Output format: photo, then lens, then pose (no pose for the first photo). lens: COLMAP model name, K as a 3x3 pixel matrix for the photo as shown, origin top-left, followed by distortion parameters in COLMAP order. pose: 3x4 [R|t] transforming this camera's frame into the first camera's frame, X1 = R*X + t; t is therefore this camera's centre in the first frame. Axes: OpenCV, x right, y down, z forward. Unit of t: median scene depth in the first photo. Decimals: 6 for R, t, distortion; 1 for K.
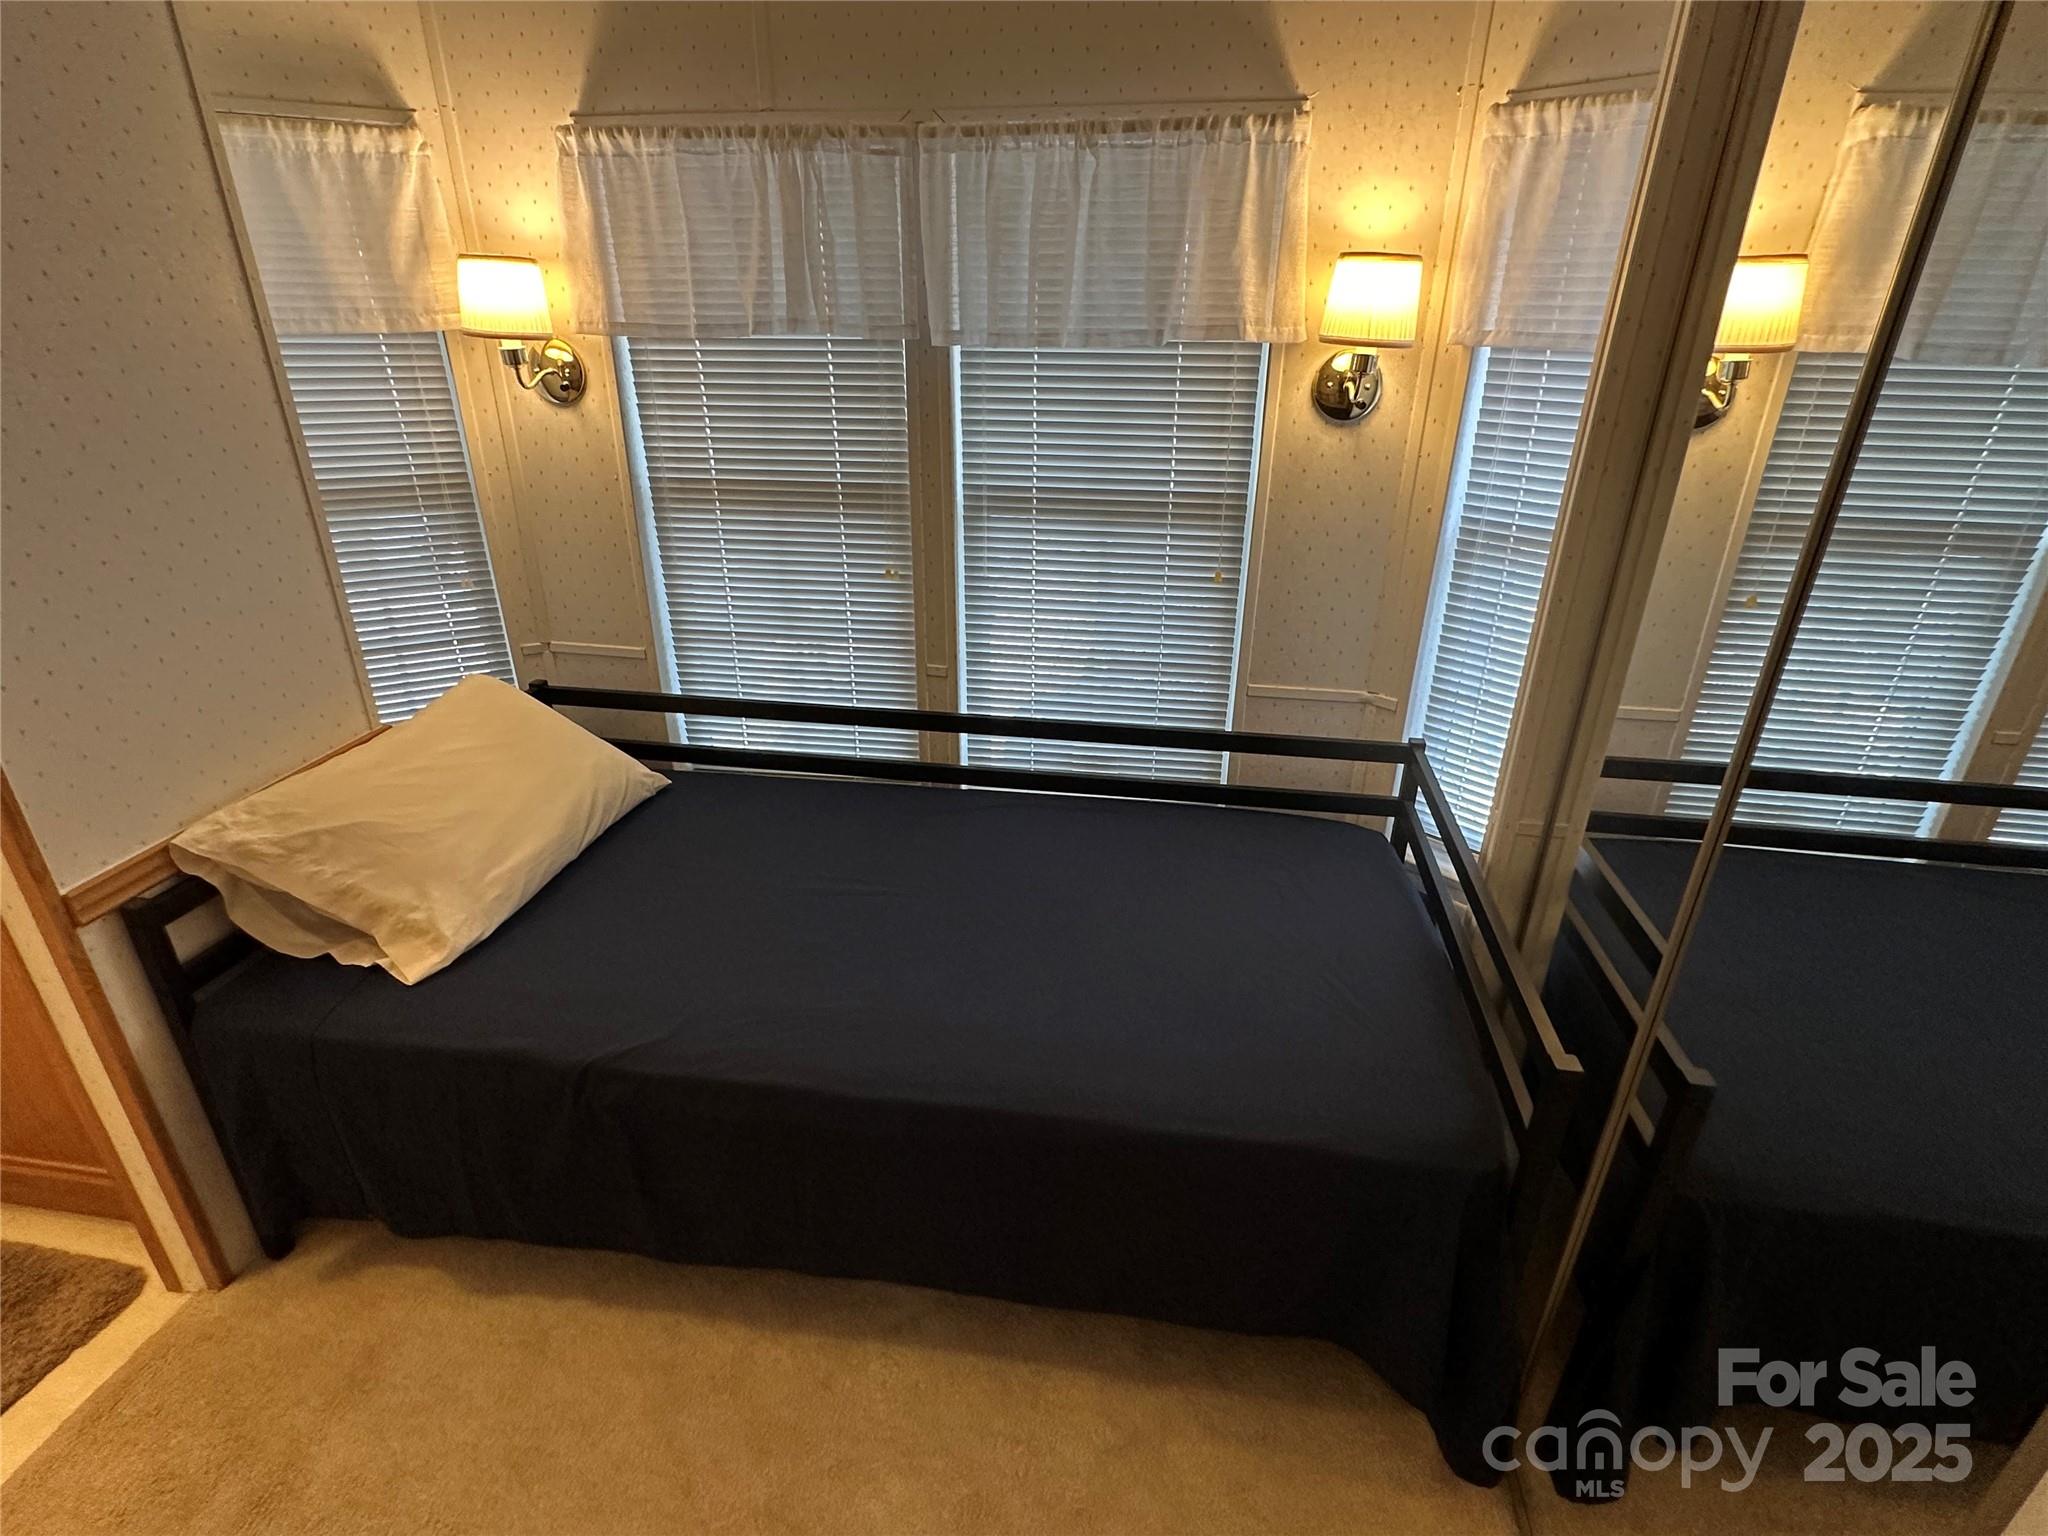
lens RADIAL K [[1015.3, 0, 1015.3], [0, 1015.3, 755.1], [0, 0, 1]] dist [-0.004212, -0.001582]
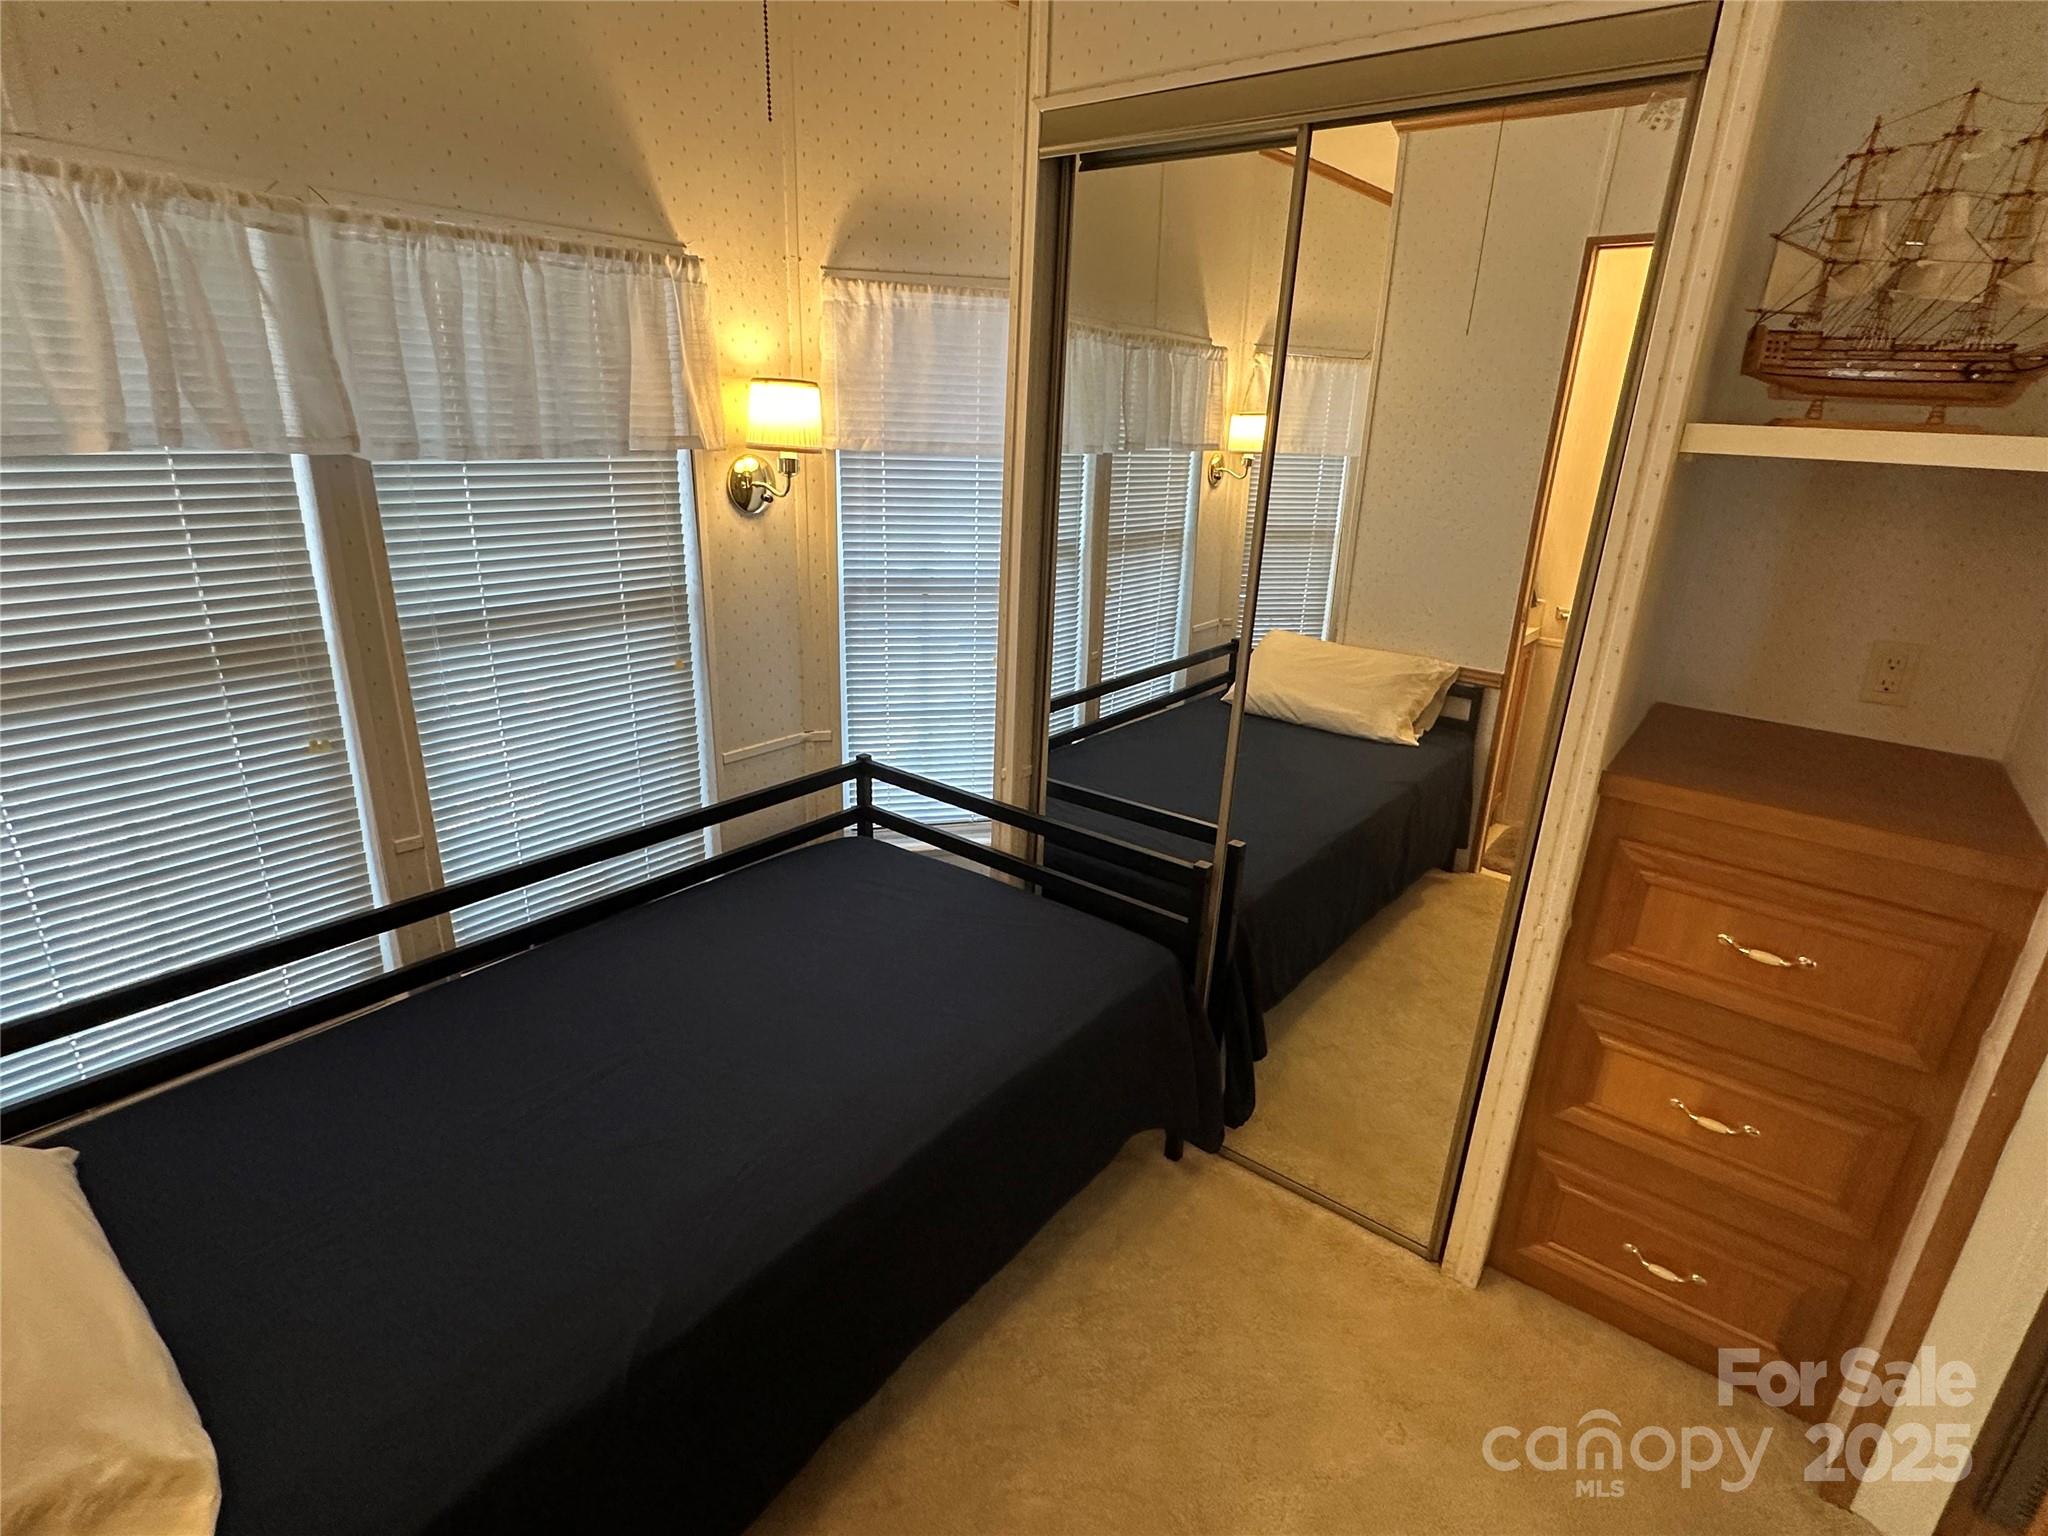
lens RADIAL K [[1015.3, 0, 1035.9], [0, 1015.3, 756.6], [0, 0, 1]] dist [-0.004212, -0.001582]
pose [[0.480127, -0.266029, 0.835887, -0.603812], [0.339823, 0.934904, 0.102350, -0.075735], [-0.808702, 0.234912, 0.539275, 0.169138]]
